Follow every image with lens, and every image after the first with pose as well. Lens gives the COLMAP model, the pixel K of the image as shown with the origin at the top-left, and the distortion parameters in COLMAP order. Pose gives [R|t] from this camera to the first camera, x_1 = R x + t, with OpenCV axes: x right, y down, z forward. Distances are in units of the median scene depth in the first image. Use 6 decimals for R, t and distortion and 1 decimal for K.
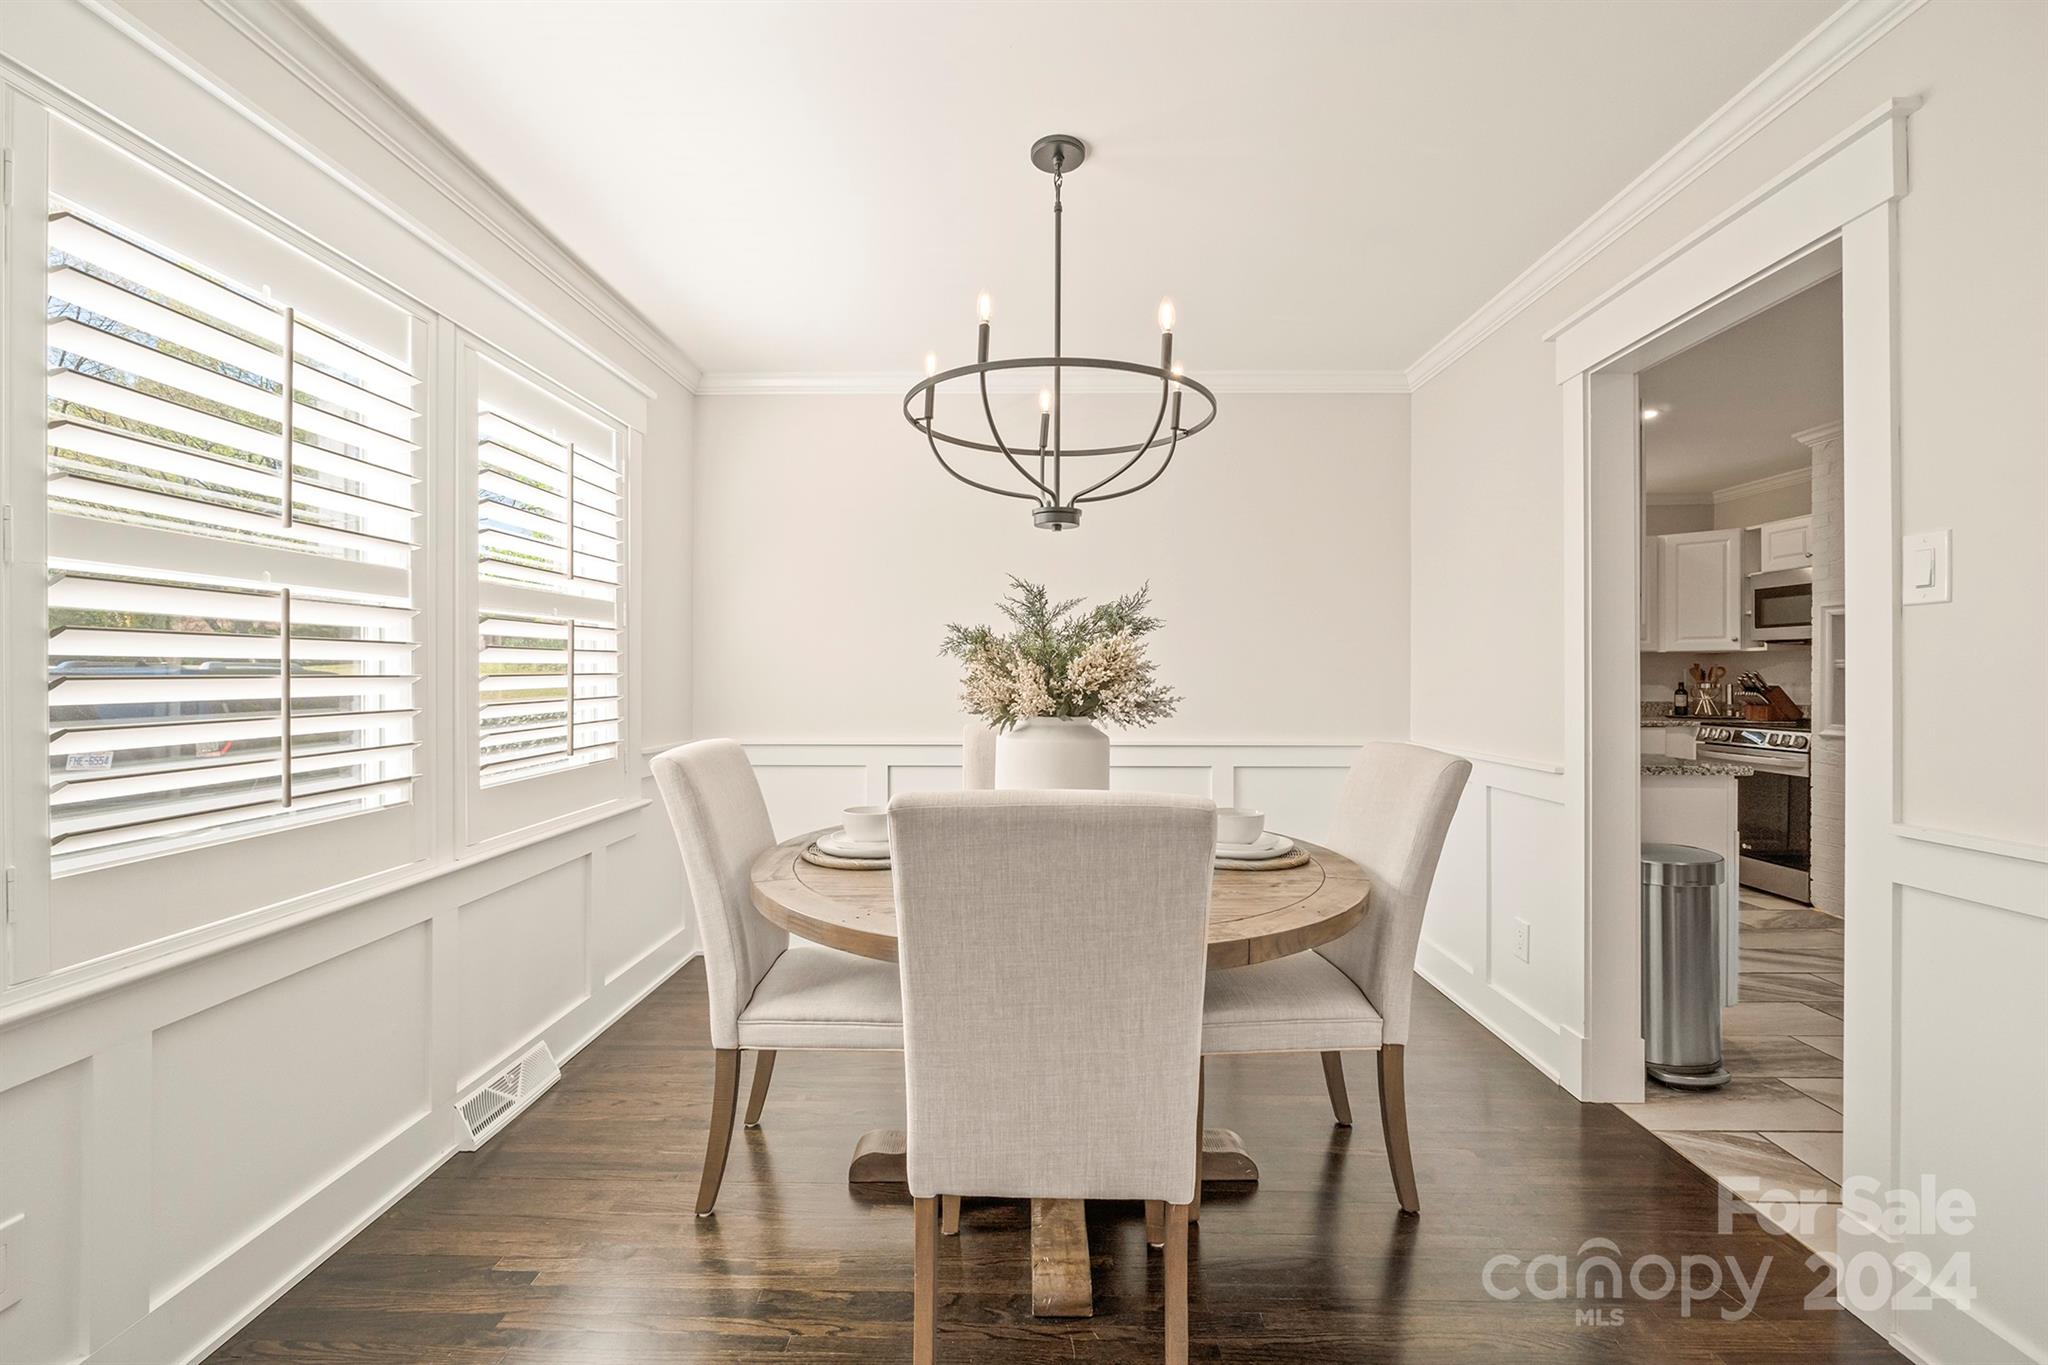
lens RADIAL K [[859.8, 0, 1021.9], [0, 859.8, 679.9], [0, 0, 1]] dist [-0.007098, -0.000110]
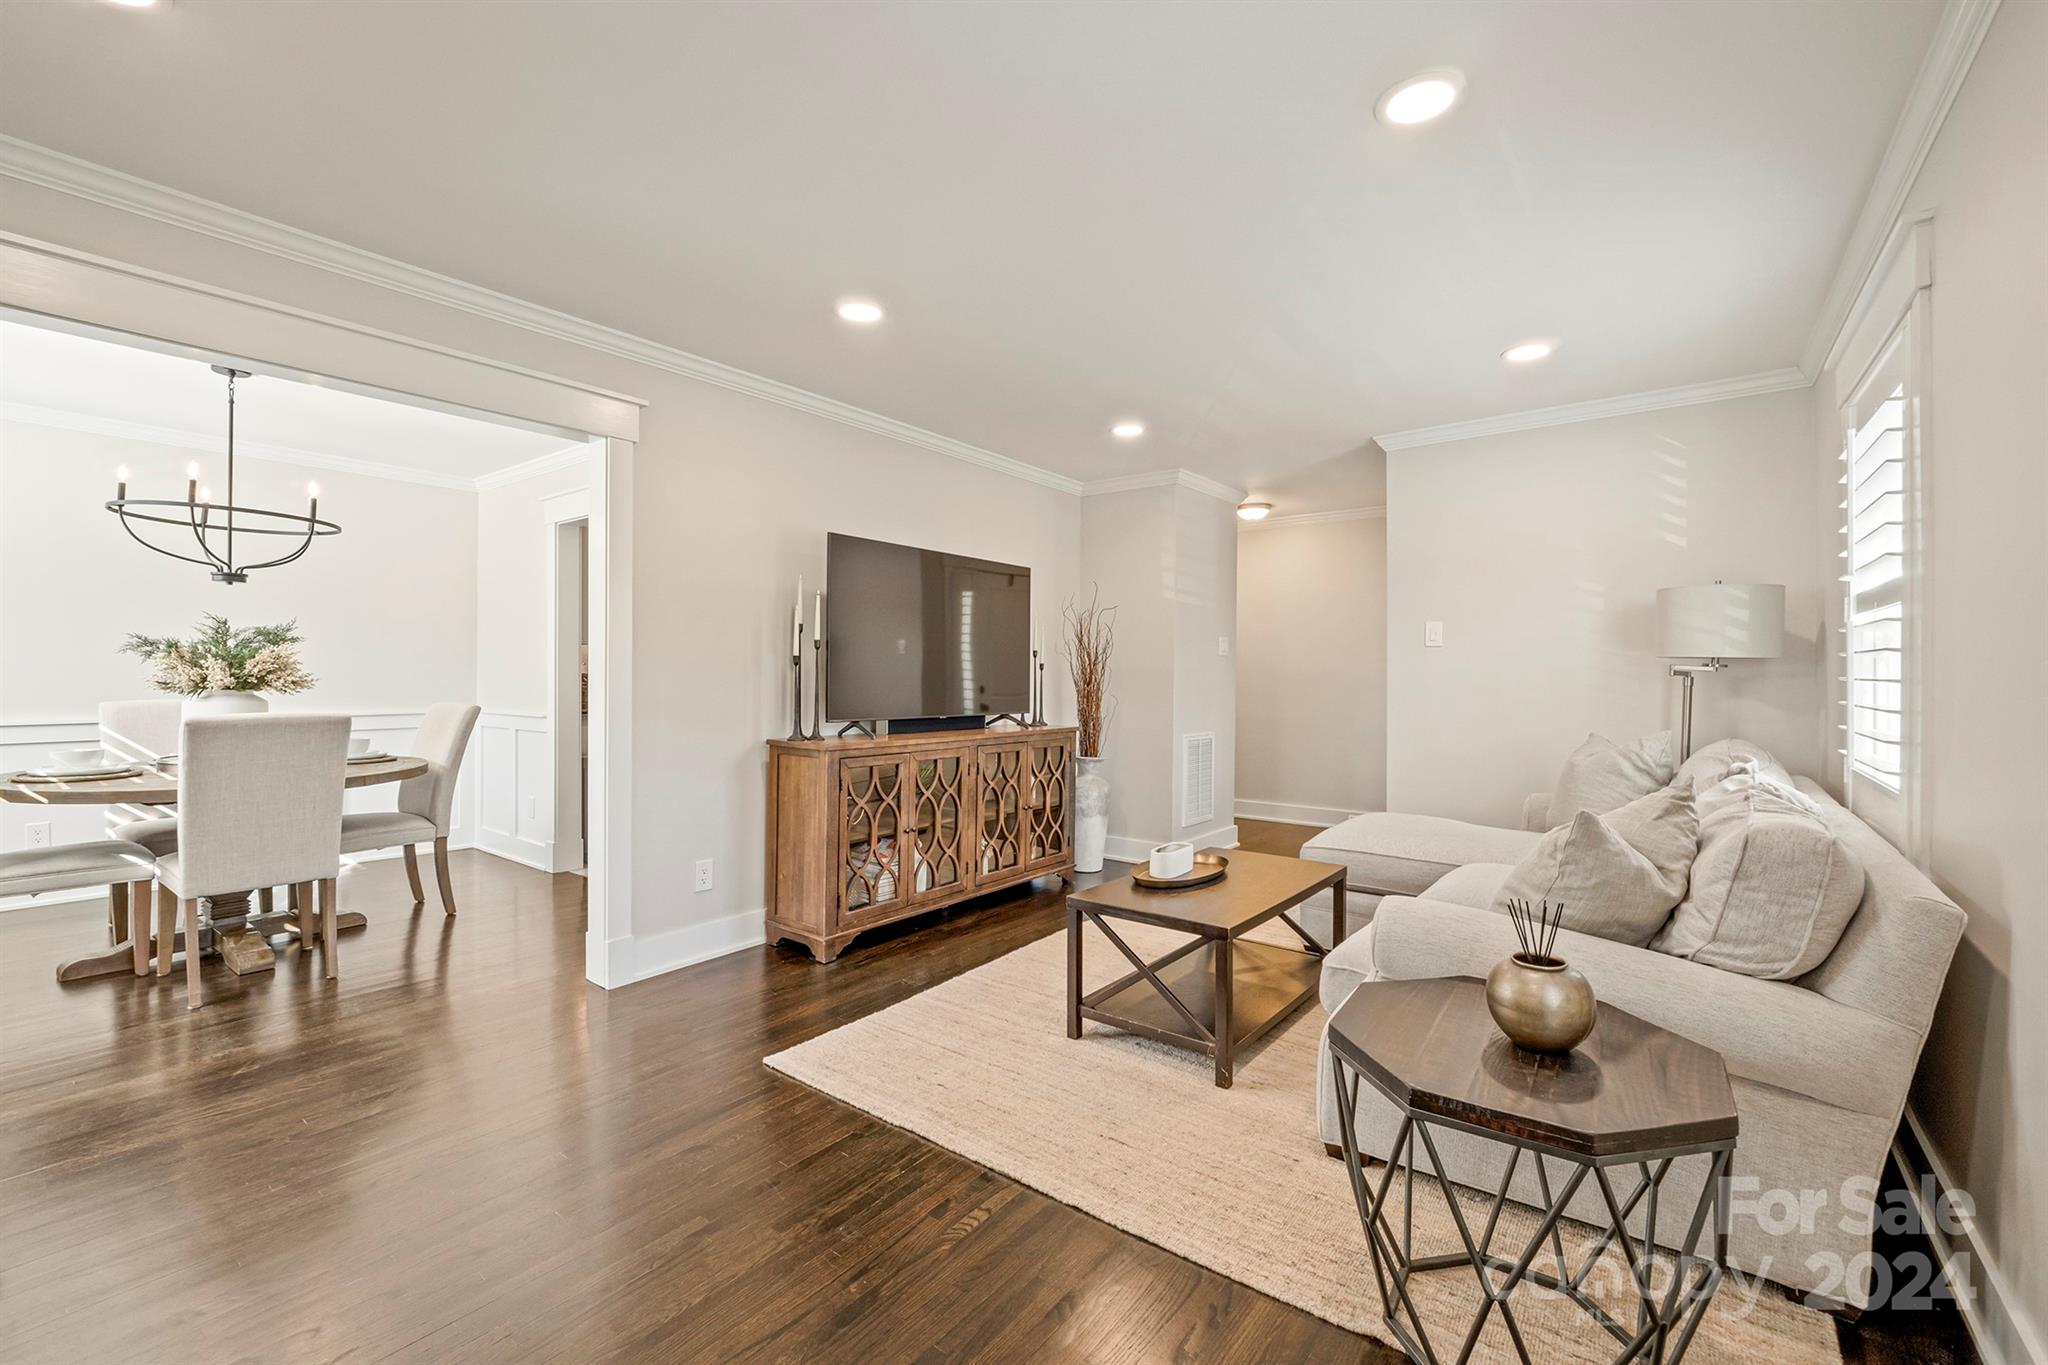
lens RADIAL K [[859.8, 0, 1023.4], [0, 859.8, 673.8], [0, 0, 1]] dist [-0.007098, -0.000110]
pose [[0.594454, -0.000088, 0.804130, -0.423308], [-0.001539, 0.999998, 0.001248, 0.004355], [-0.804128, -0.001980, 0.594453, -1.429585]]
